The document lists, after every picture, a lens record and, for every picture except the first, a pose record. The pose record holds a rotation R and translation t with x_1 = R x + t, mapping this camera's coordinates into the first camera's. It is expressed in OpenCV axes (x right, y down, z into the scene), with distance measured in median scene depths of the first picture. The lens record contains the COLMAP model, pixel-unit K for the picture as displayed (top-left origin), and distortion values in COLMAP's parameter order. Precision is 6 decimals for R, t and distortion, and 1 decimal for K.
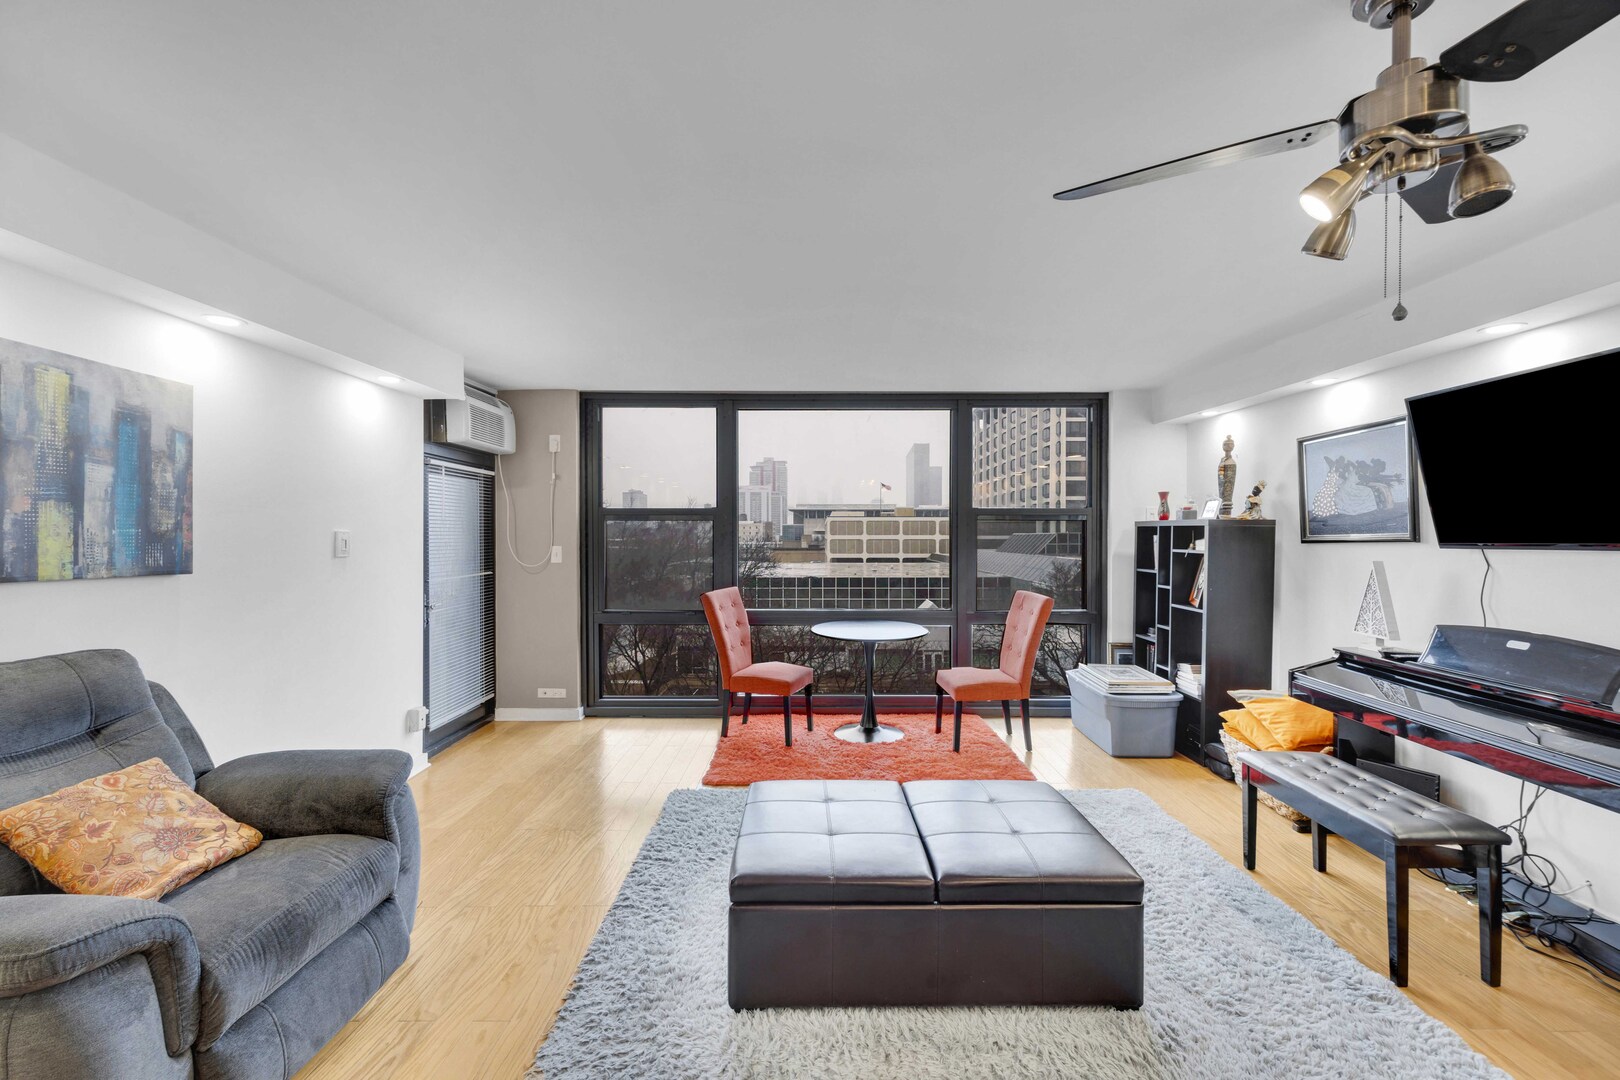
lens RADIAL K [[651.8, 0, 810.0], [0, 651.8, 540.0], [0, 0, 1]] dist [0.003099, -0.000339]
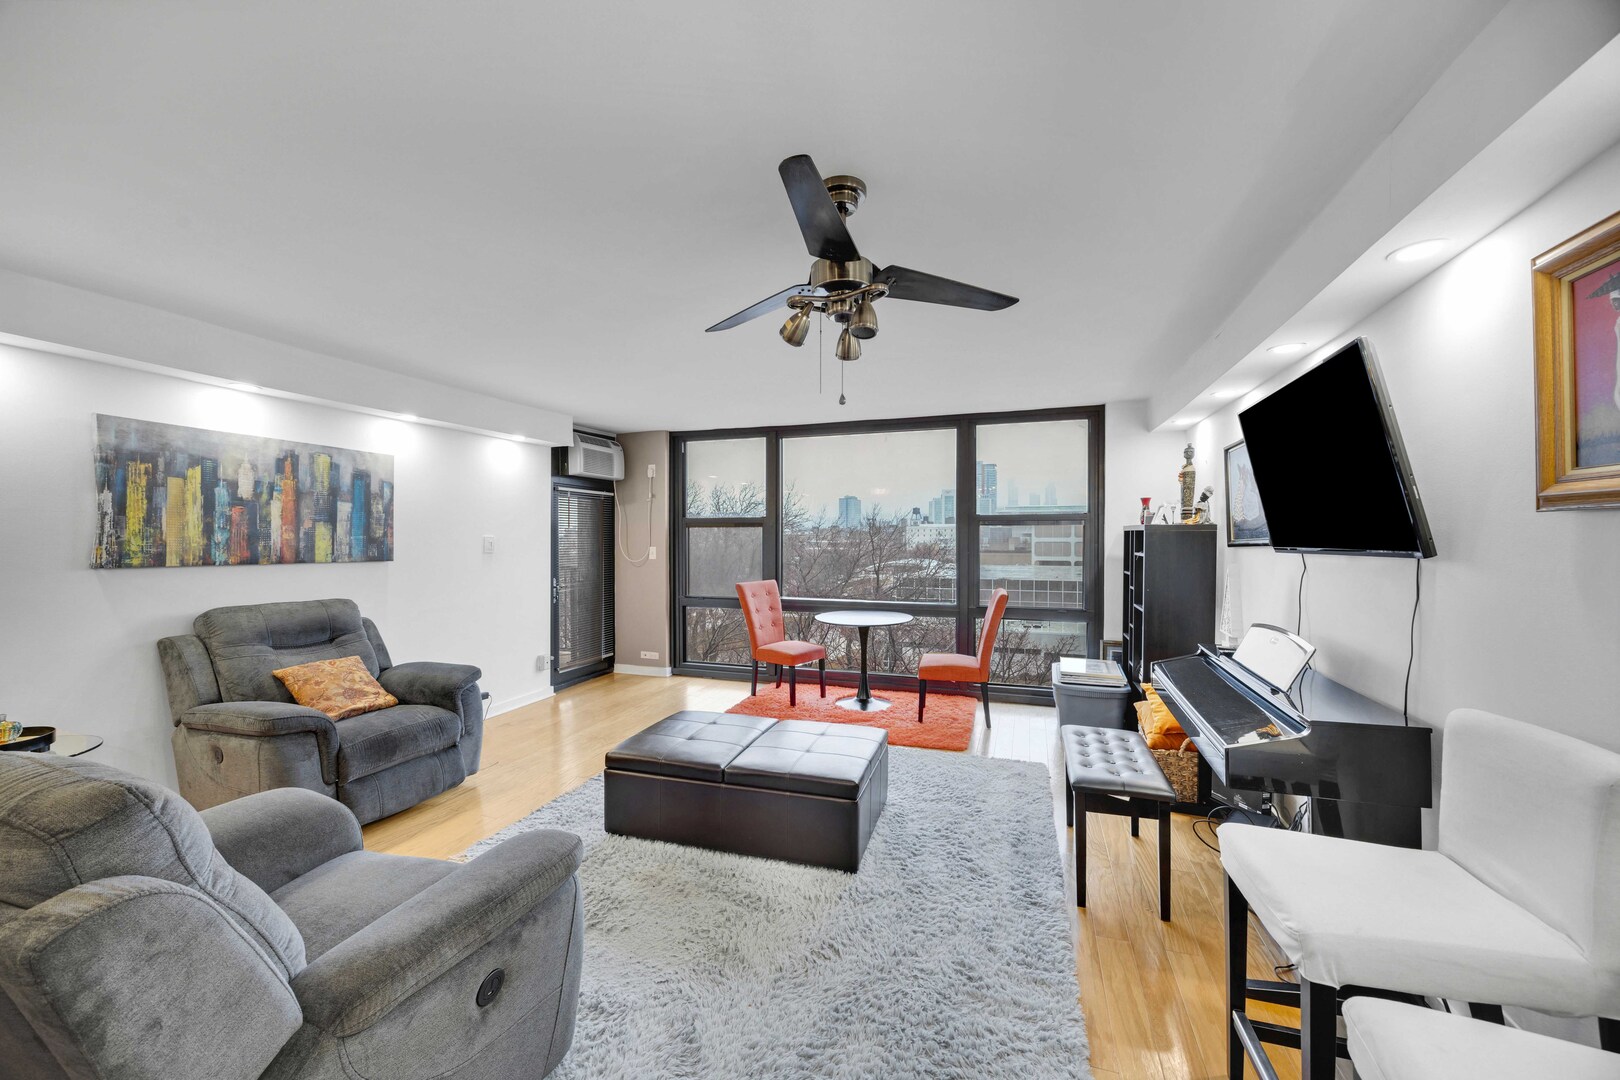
lens RADIAL K [[626.8, 0, 810.0], [0, 626.8, 540.0], [0, 0, 1]] dist [0.000401, 0.000056]
pose [[0.944802, 0.001197, -0.327639, 0.621800], [-0.002350, 0.999992, -0.003122, -0.002578], [0.327633, 0.003719, 0.944798, -0.219394]]
